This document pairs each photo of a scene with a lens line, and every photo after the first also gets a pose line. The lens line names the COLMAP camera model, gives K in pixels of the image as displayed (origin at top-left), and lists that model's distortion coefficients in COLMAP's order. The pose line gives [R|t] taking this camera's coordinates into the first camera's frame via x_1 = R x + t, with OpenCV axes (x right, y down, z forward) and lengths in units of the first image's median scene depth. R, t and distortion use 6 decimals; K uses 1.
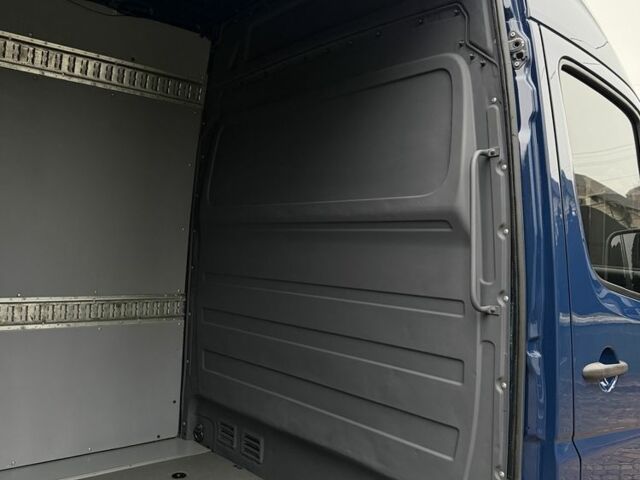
lens RADIAL K [[577.0, 0, 320.0], [0, 577.0, 240.0], [0, 0, 1]] dist [0.003276, -0.002045]
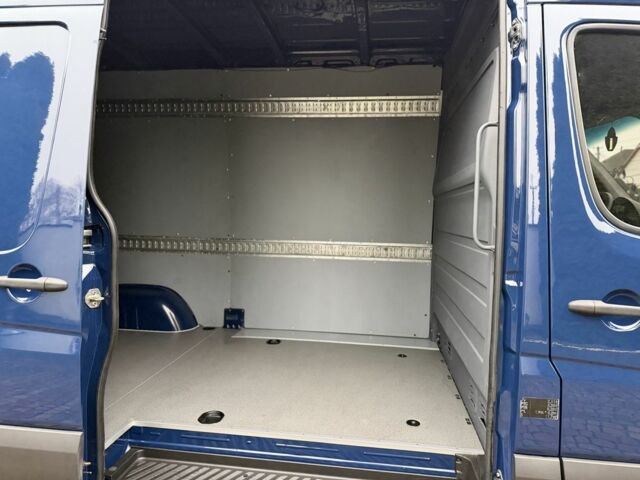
lens RADIAL K [[434.2, 0, 320.0], [0, 434.2, 240.0], [0, 0, 1]] dist [0.003216, 0.000835]
pose [[0.674523, 0.020414, -0.737972, 0.446118], [0.018112, 0.998859, 0.044186, 0.031260], [0.738032, -0.043171, 0.673384, 0.039770]]
